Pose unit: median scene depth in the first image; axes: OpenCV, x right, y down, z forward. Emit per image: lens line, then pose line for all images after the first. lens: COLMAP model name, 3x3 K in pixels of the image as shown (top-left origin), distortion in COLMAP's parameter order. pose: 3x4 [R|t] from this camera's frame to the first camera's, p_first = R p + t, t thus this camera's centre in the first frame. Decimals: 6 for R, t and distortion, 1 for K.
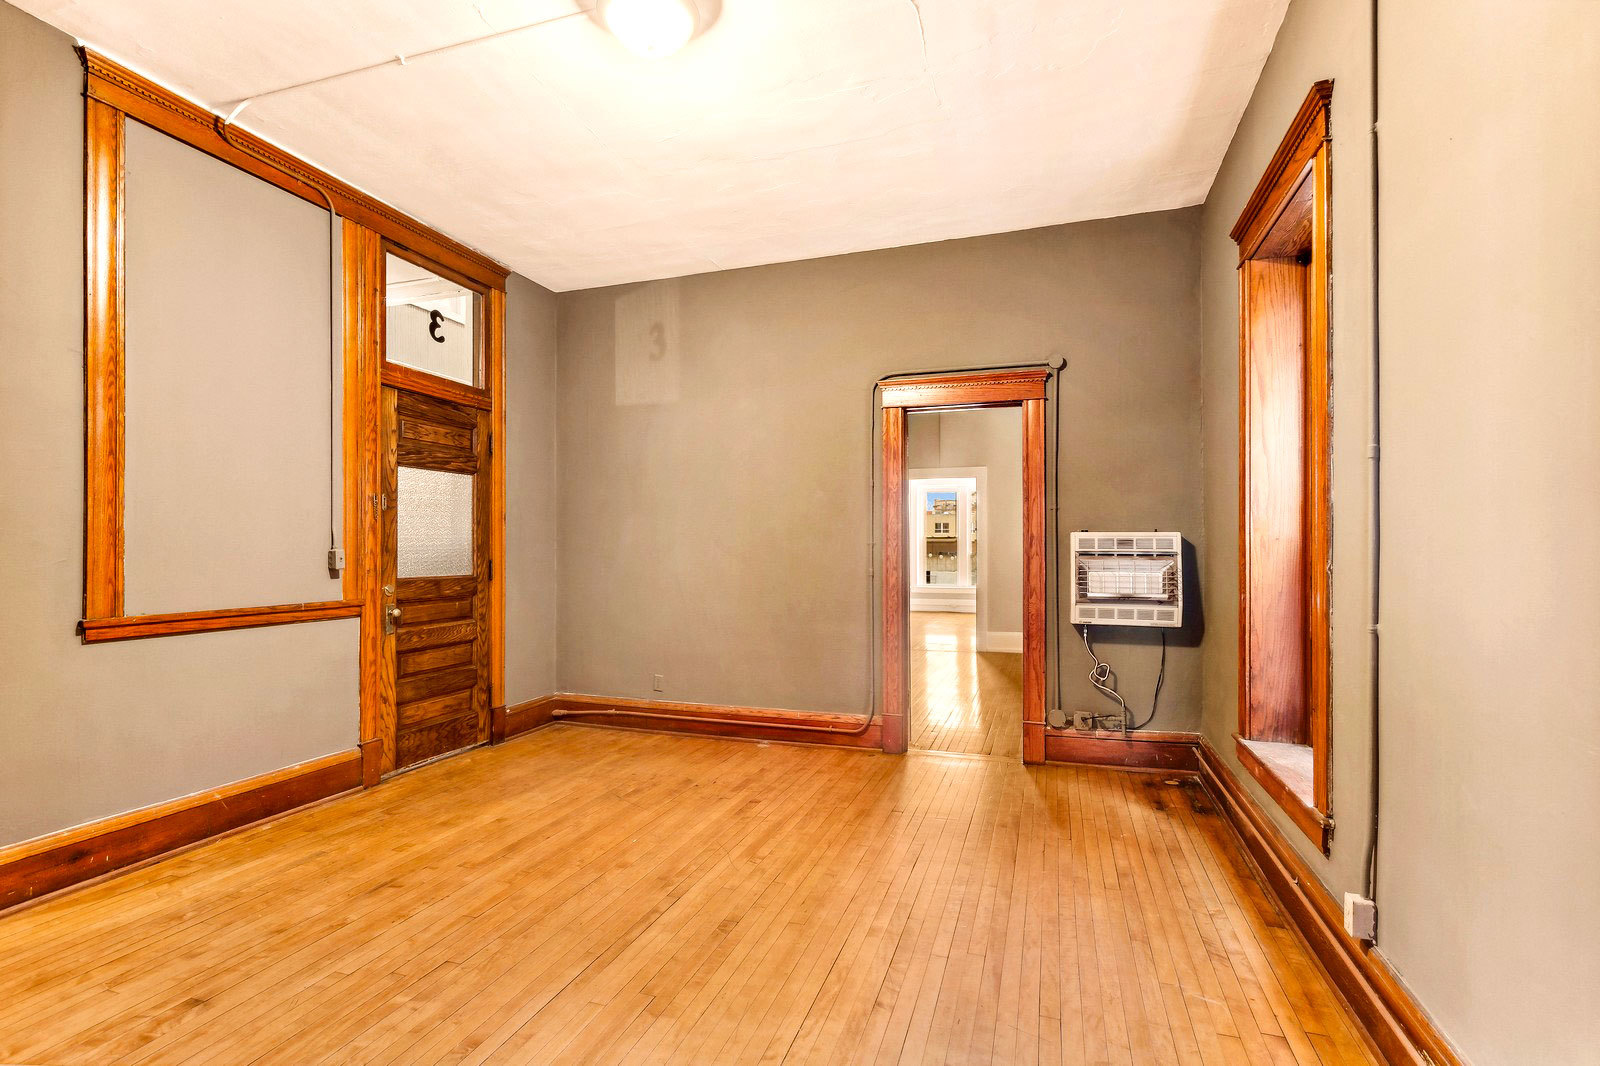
lens RADIAL K [[771.8, 0, 799.6], [0, 771.8, 543.5], [0, 0, 1]] dist [-0.001651, 0.001812]
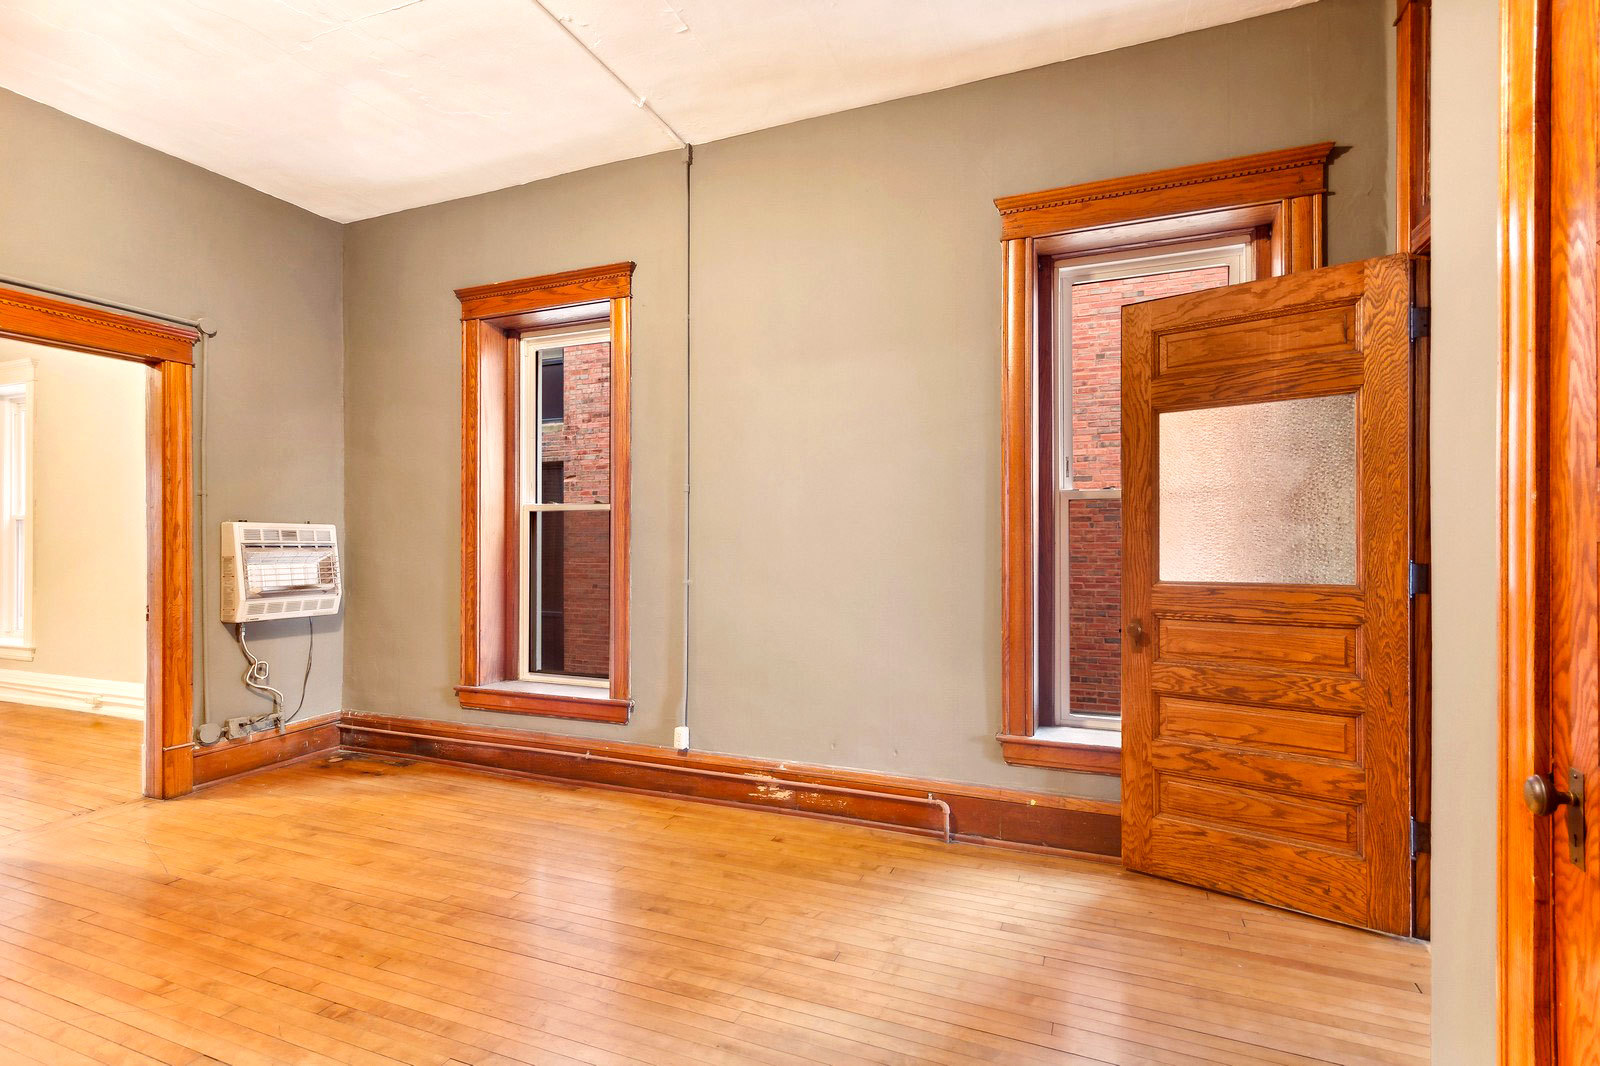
lens RADIAL K [[771.8, 0, 793.0], [0, 771.8, 542.6], [0, 0, 1]] dist [-0.001651, 0.001812]
pose [[0.065216, -0.001231, 0.997870, -0.527576], [-0.004360, 0.999989, 0.001518, 0.005272], [-0.997862, -0.004450, 0.065210, 0.293775]]
